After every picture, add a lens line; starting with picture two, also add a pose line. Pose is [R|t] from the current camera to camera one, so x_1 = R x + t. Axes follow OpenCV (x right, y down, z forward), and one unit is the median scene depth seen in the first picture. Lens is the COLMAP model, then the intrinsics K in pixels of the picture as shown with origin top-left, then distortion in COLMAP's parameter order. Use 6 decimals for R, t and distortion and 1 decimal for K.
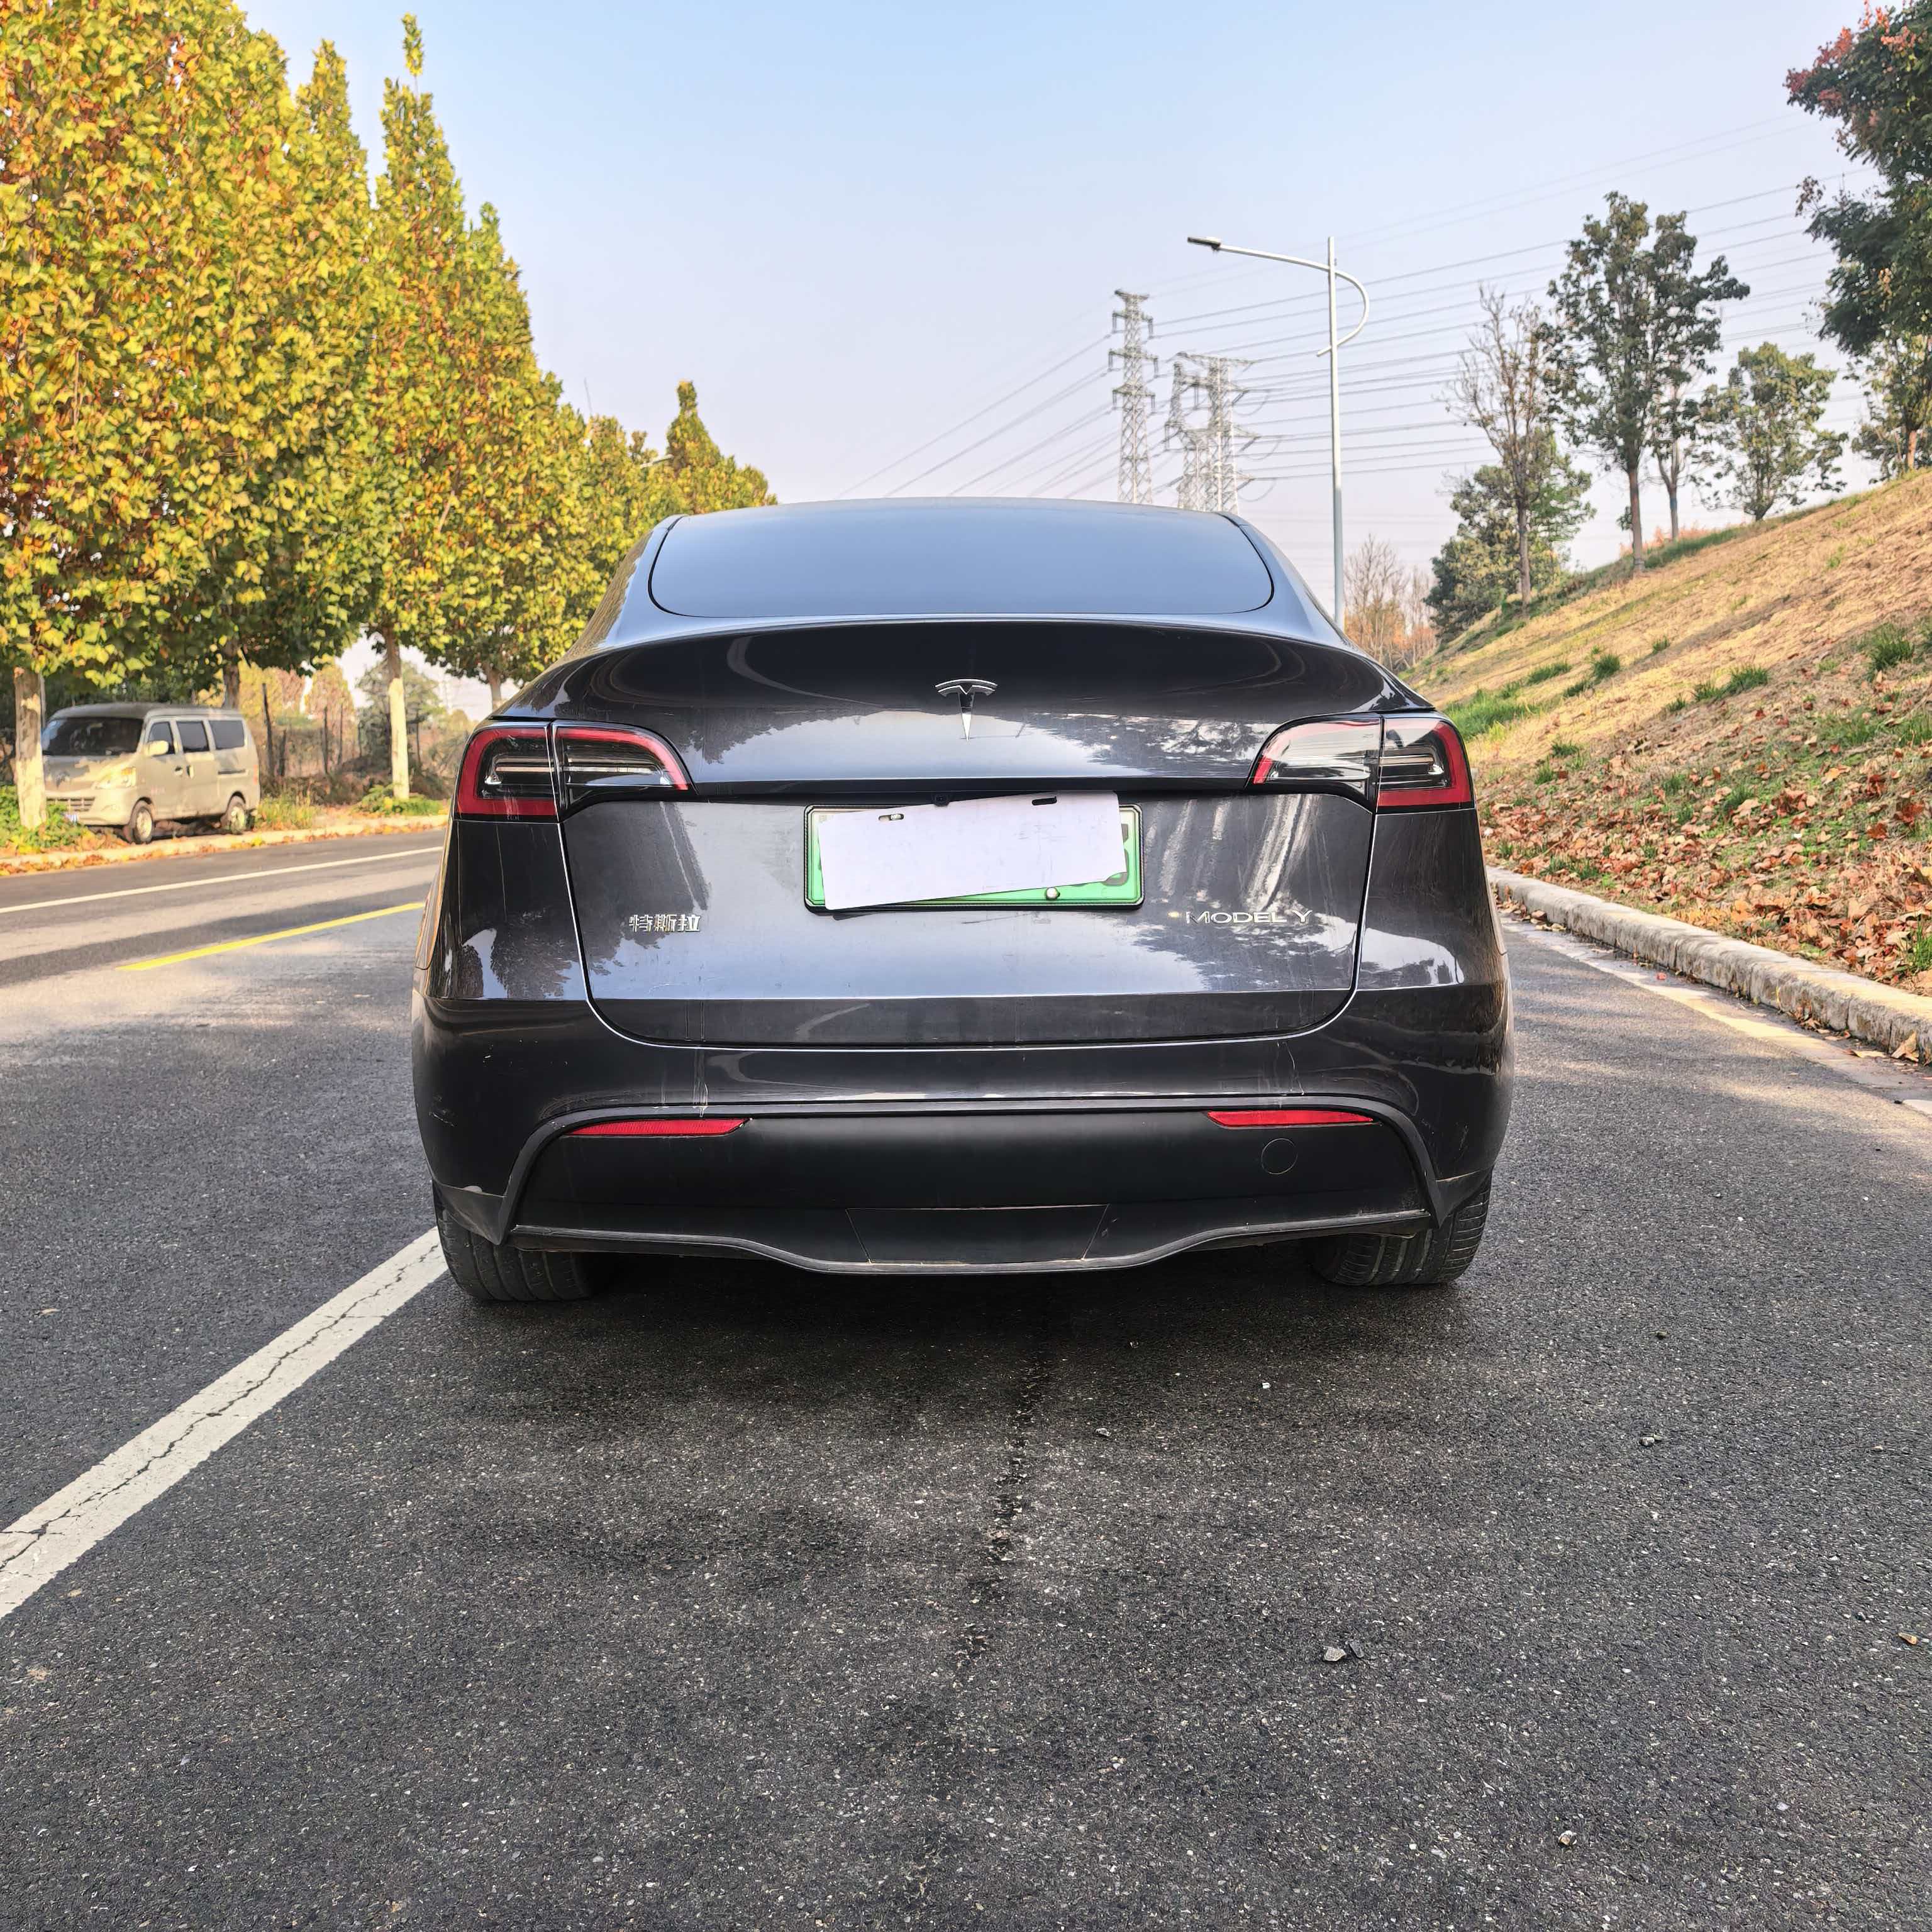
lens RADIAL K [[1924.9, 0, 922.0], [0, 1924.9, 964.1], [0, 0, 1]] dist [0.010278, 0.018294]
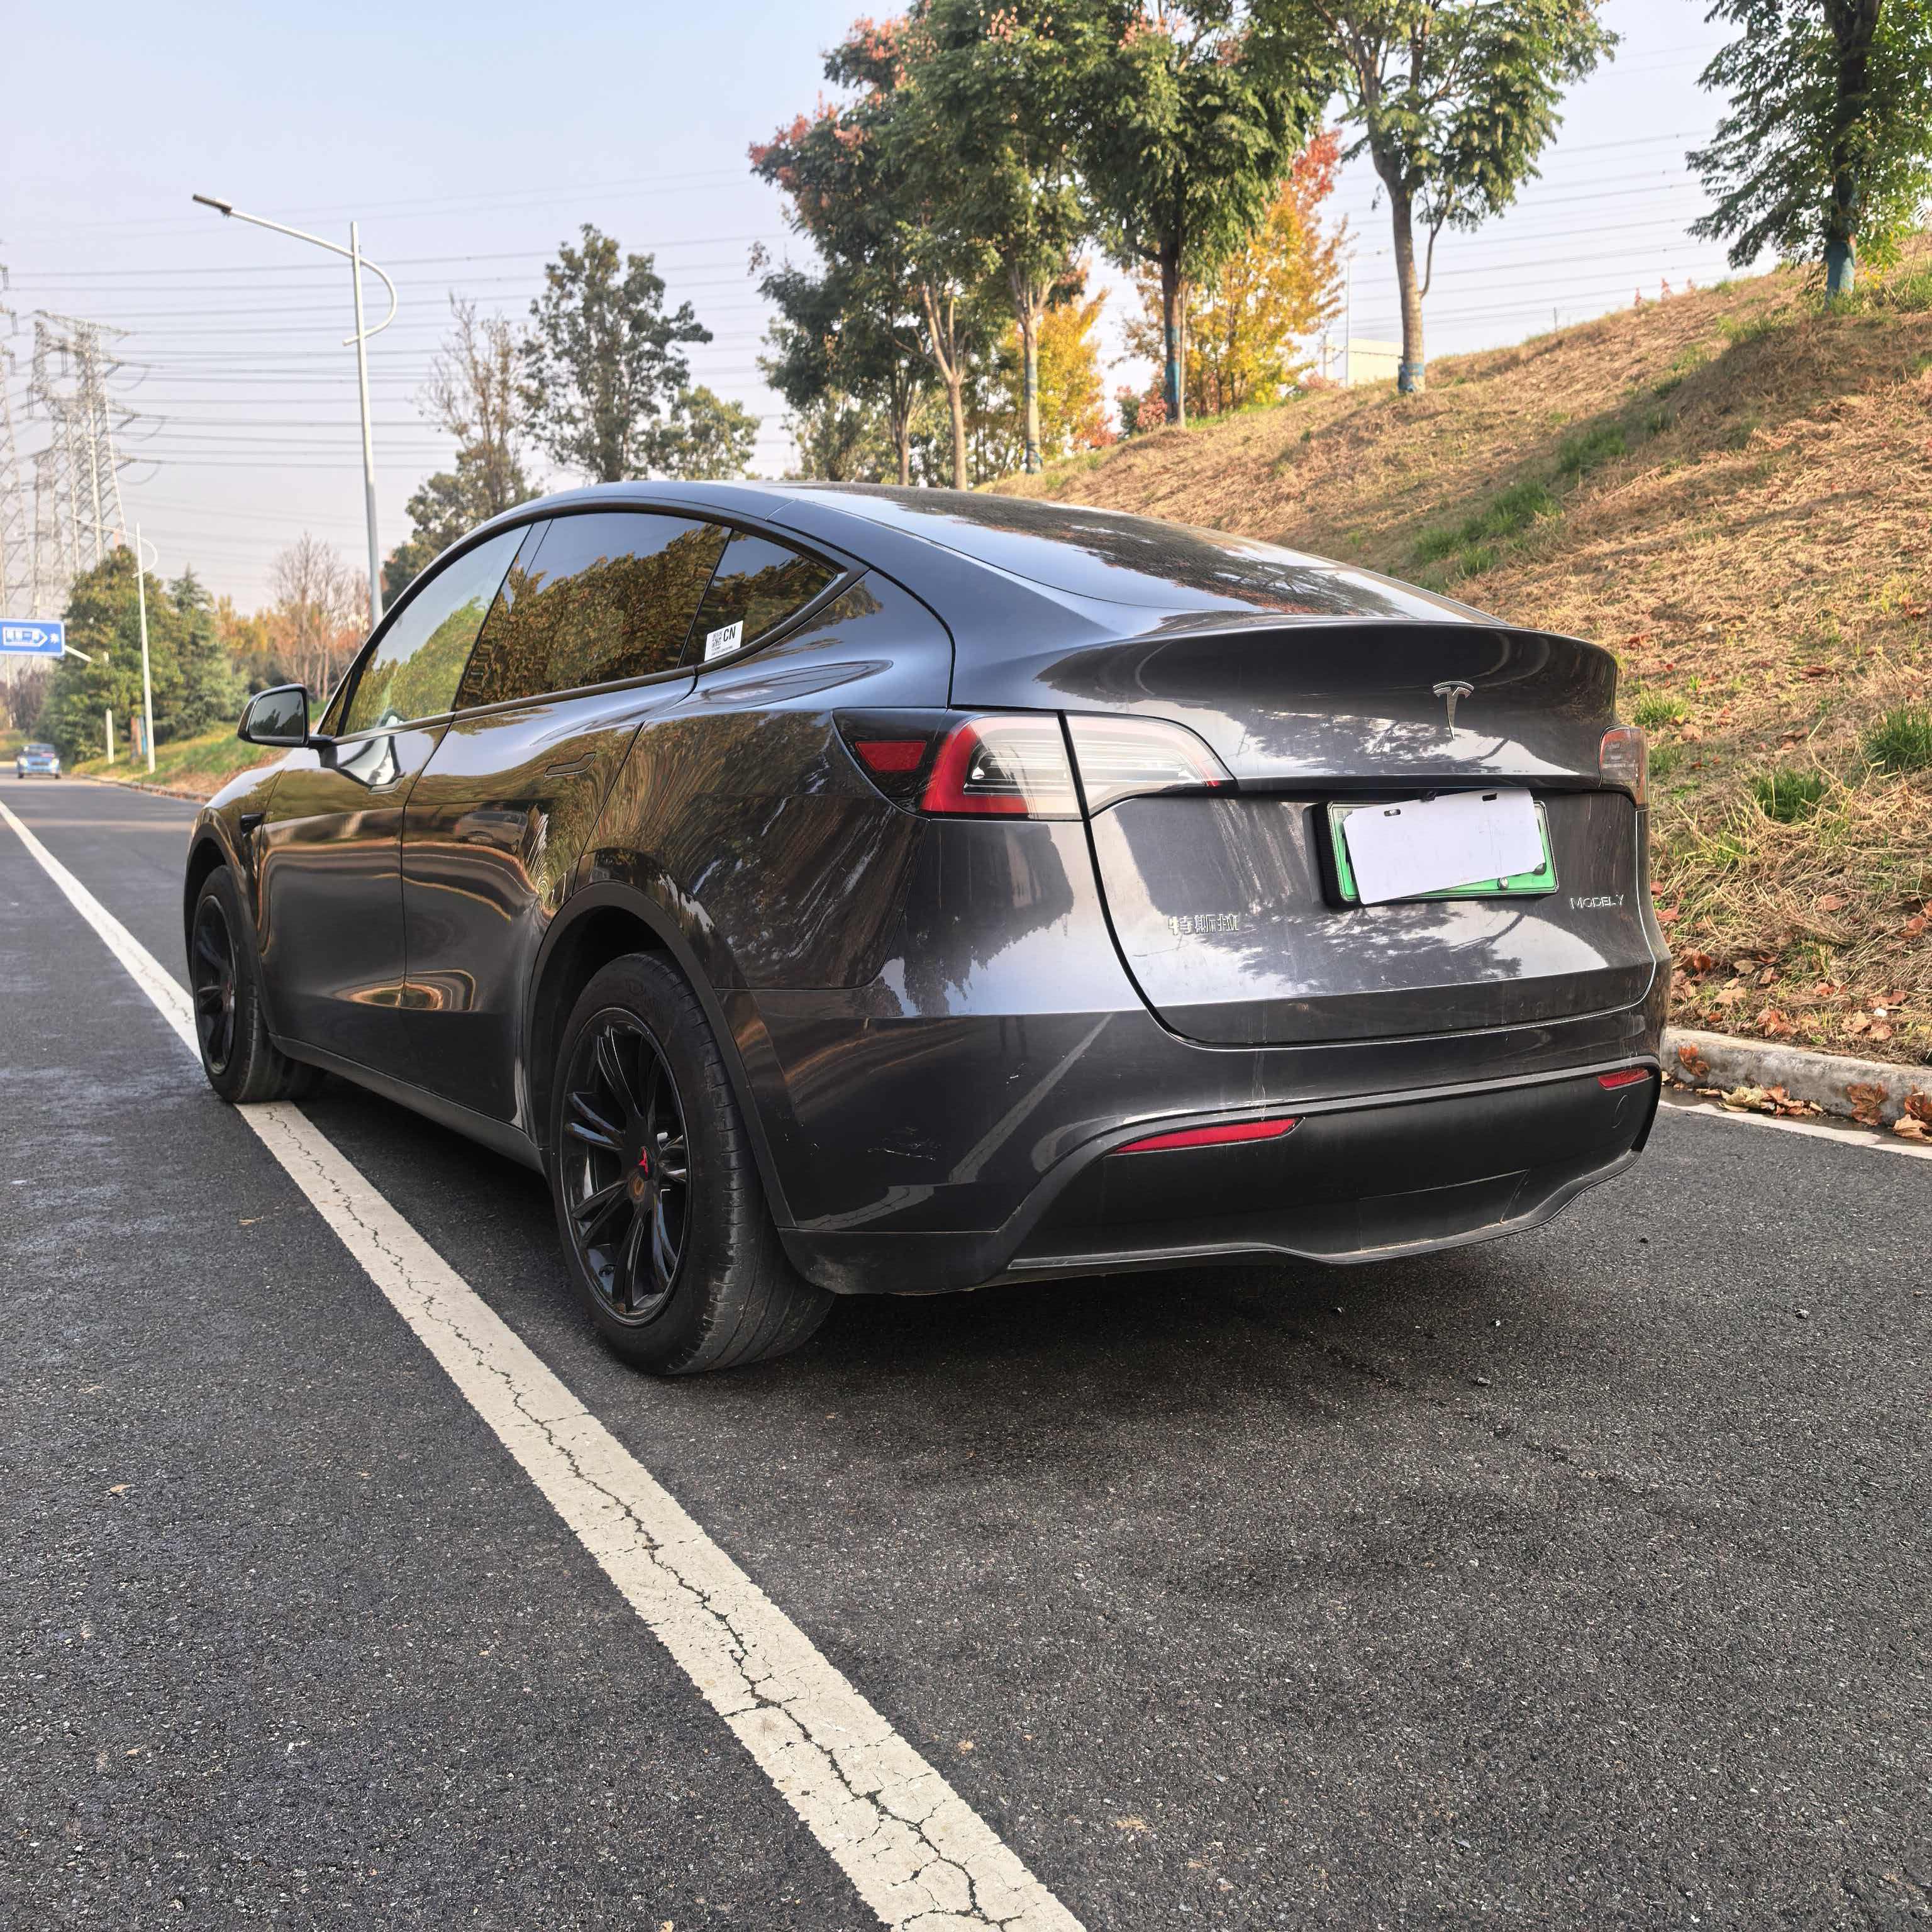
lens RADIAL K [[1967.2, 0, 902.8], [0, 1967.2, 969.6], [0, 0, 1]] dist [-0.017771, 0.051235]
pose [[0.825896, -0.044770, 0.562042, -0.122189], [0.046853, 0.998844, 0.010716, -0.002358], [-0.561872, 0.017483, 0.827040, 0.041311]]
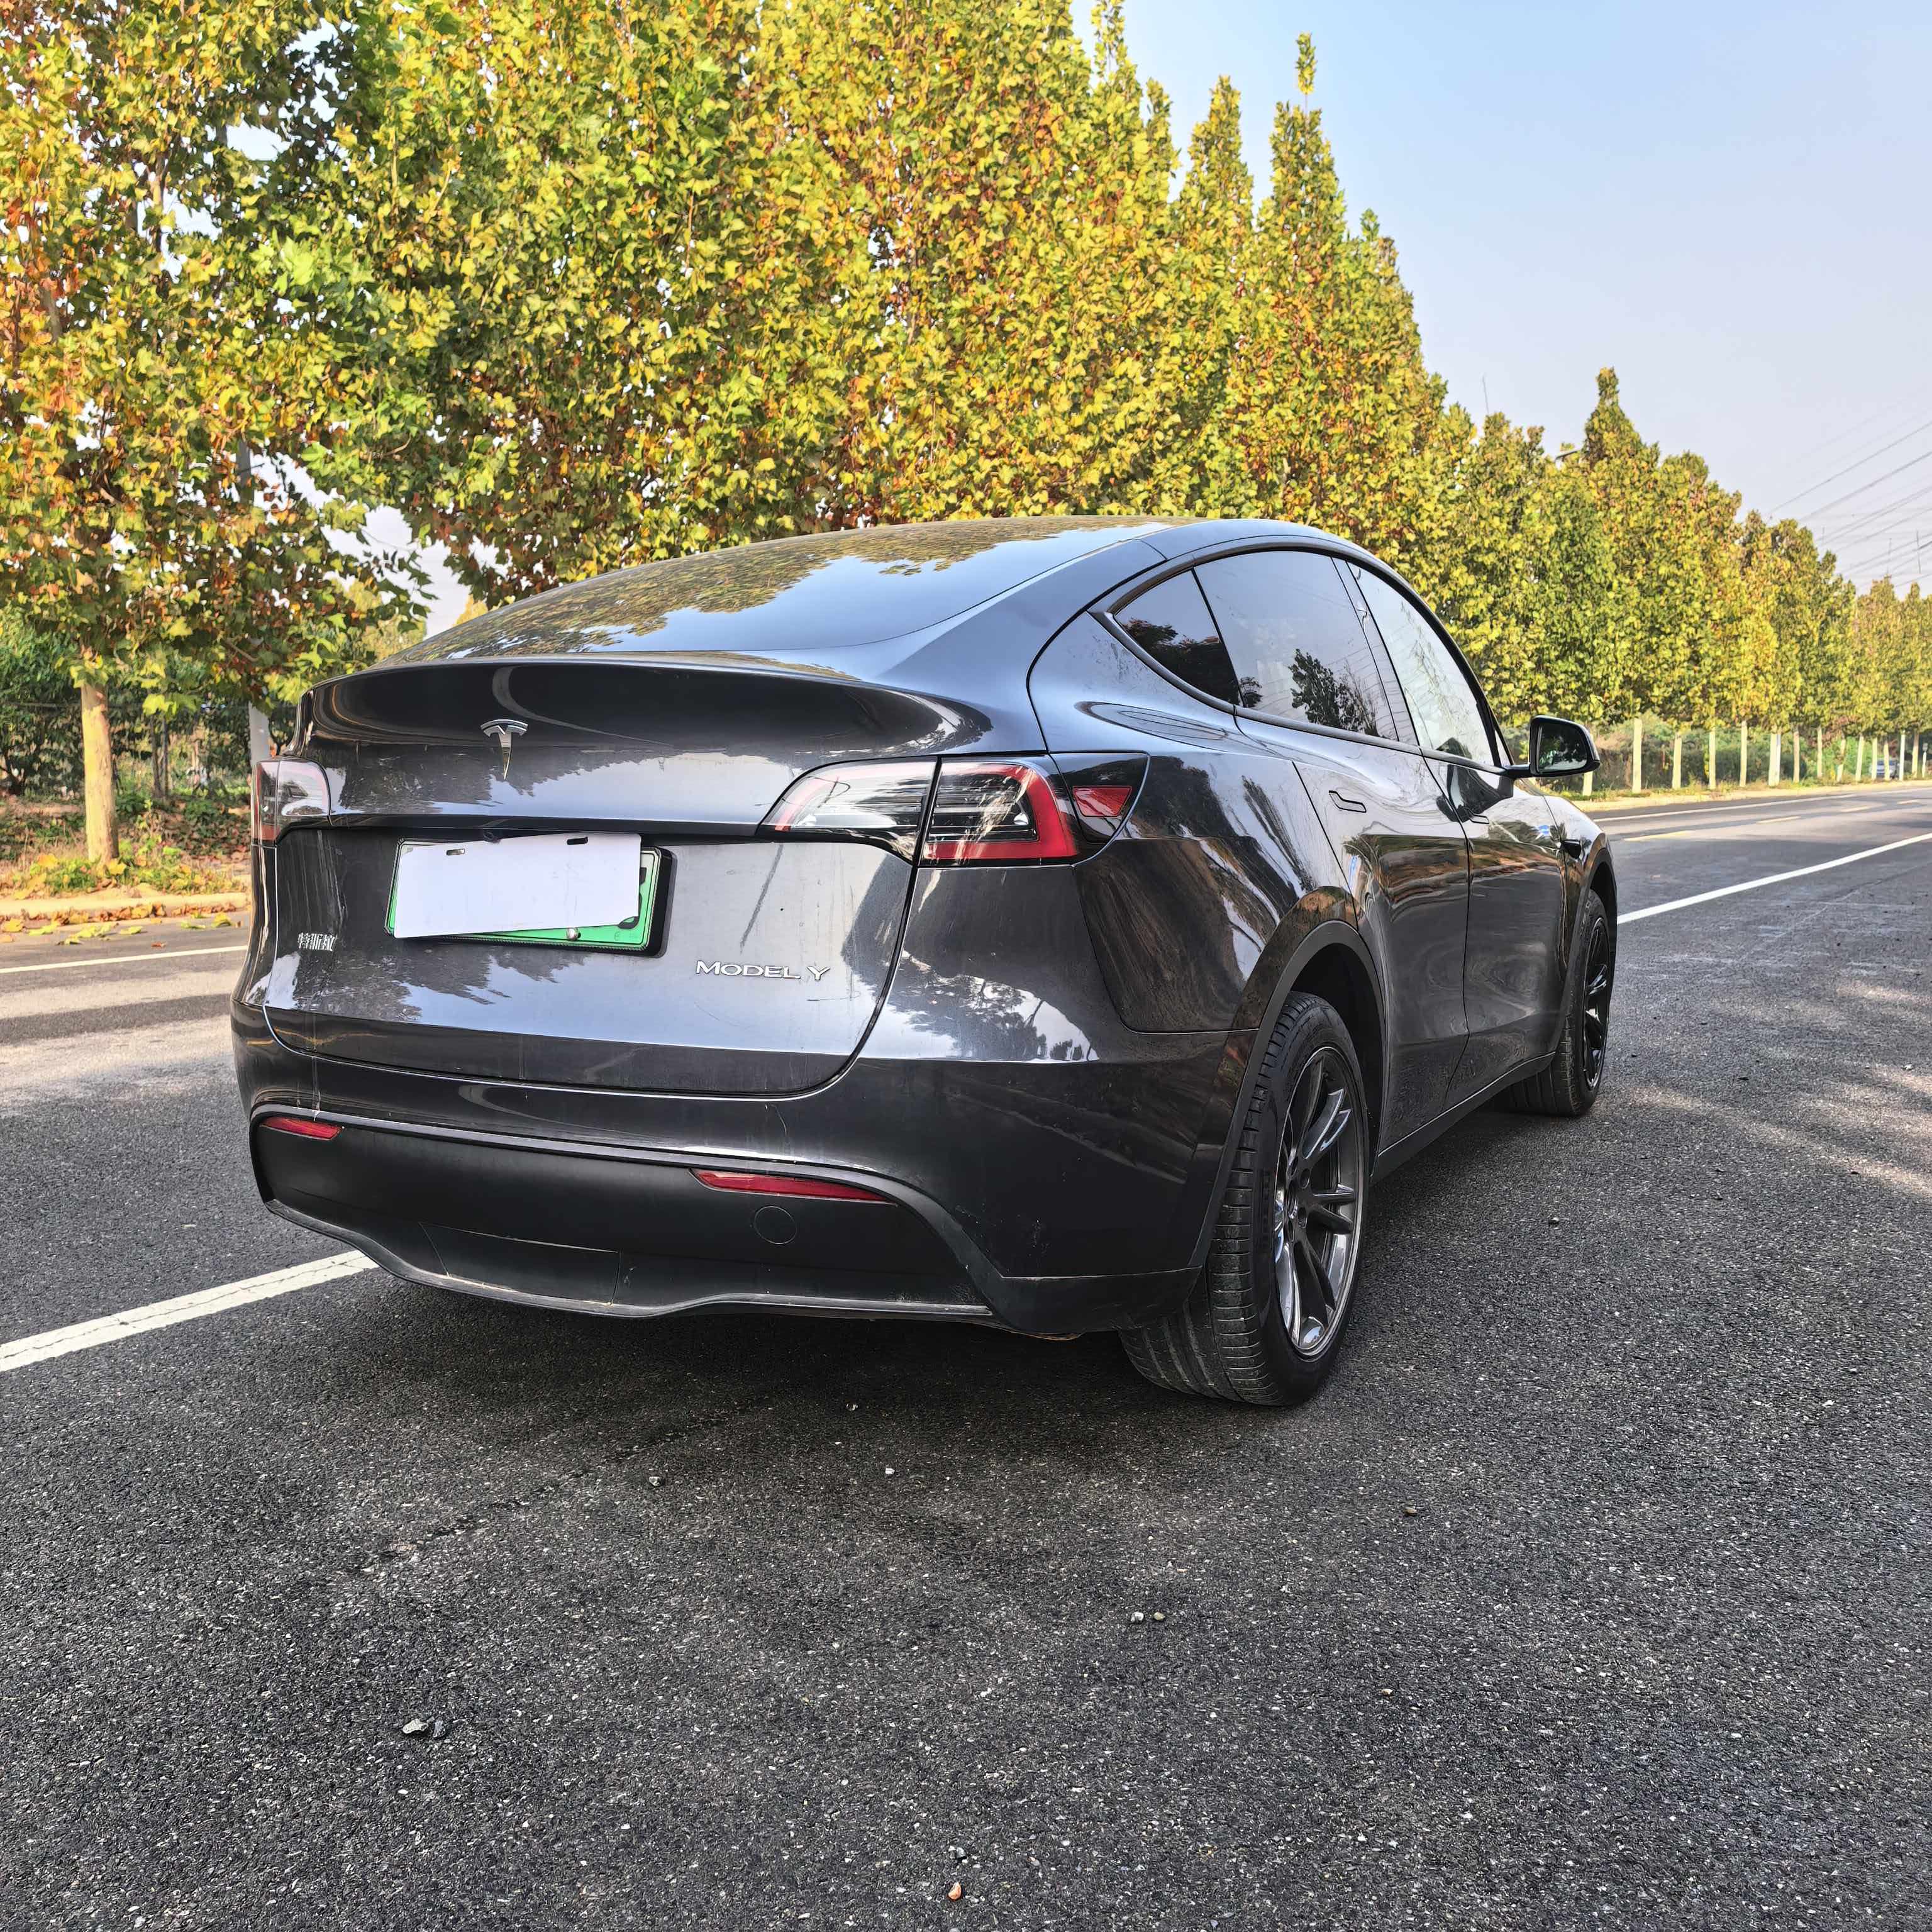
lens RADIAL K [[1924.9, 0, 922.0], [0, 1924.9, 964.1], [0, 0, 1]] dist [0.010278, 0.018294]
pose [[0.863067, 0.061737, -0.501302, 0.107208], [-0.062926, 0.997912, 0.014560, -0.006887], [0.501154, 0.018979, 0.865150, 0.033320]]
